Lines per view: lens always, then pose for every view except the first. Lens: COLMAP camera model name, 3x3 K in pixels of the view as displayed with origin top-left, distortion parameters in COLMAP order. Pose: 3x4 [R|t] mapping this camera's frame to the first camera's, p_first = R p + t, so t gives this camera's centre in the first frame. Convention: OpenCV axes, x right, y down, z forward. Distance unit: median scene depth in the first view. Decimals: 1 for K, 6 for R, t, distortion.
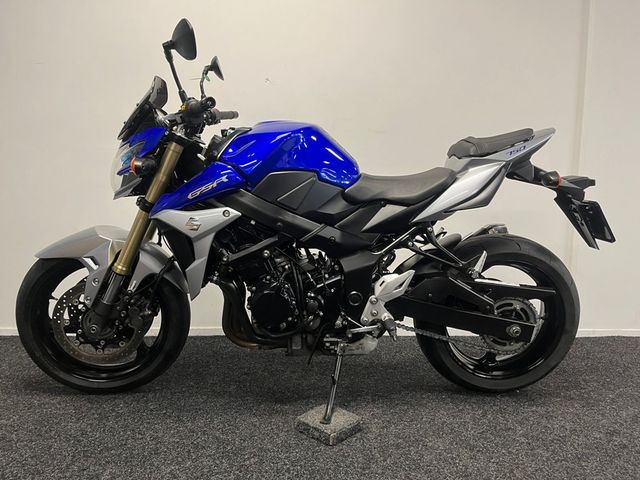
lens RADIAL K [[480.1, 0, 322.2], [0, 480.1, 240.5], [0, 0, 1]] dist [0.072926, -0.091182]
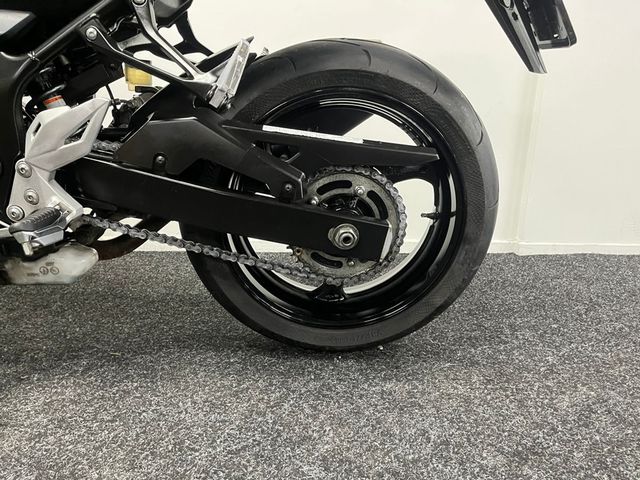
lens RADIAL K [[480.1, 0, 316.3], [0, 480.1, 236.6], [0, 0, 1]] dist [0.072926, -0.091182]
pose [[0.999873, 0.005944, -0.014820, 0.378785], [-0.003628, 0.988423, 0.151683, 0.115574], [0.015550, -0.151610, 0.988318, 0.536821]]
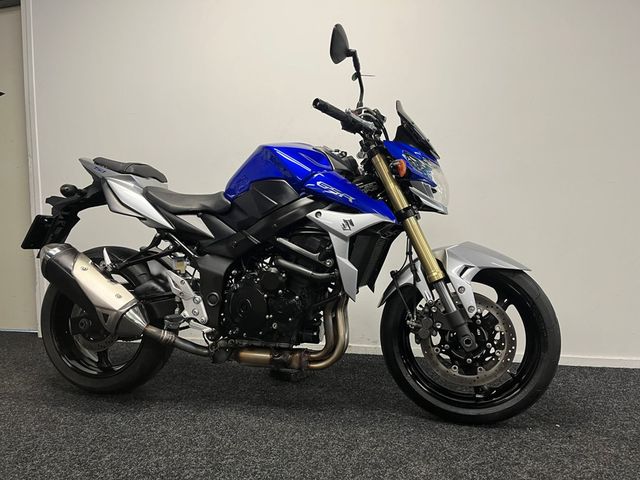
lens RADIAL K [[480.1, 0, 315.7], [0, 480.1, 238.4], [0, 0, 1]] dist [0.072926, -0.091182]
pose [[0.949167, -0.026923, -0.313620, 0.308201], [0.007587, 0.998003, -0.062712, 0.031297], [0.314682, 0.057145, 0.947476, 0.025115]]
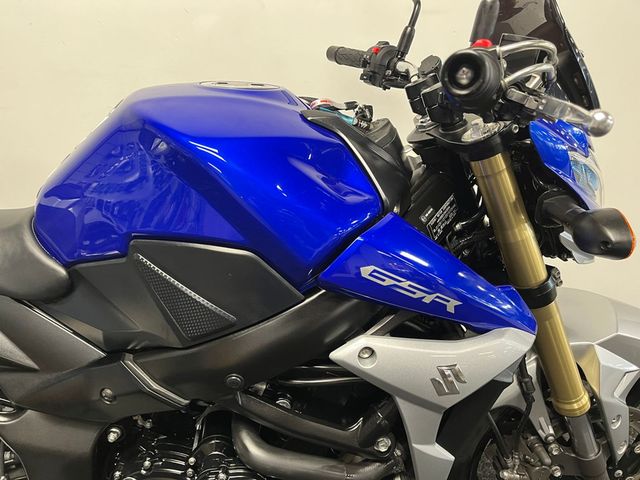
lens RADIAL K [[480.1, 0, 321.0], [0, 480.1, 241.1], [0, 0, 1]] dist [0.072926, -0.091182]
pose [[0.999193, -0.032716, 0.023319, -0.024402], [0.022130, 0.932622, 0.360175, -0.278511], [-0.033531, -0.359368, 0.932593, 0.640887]]
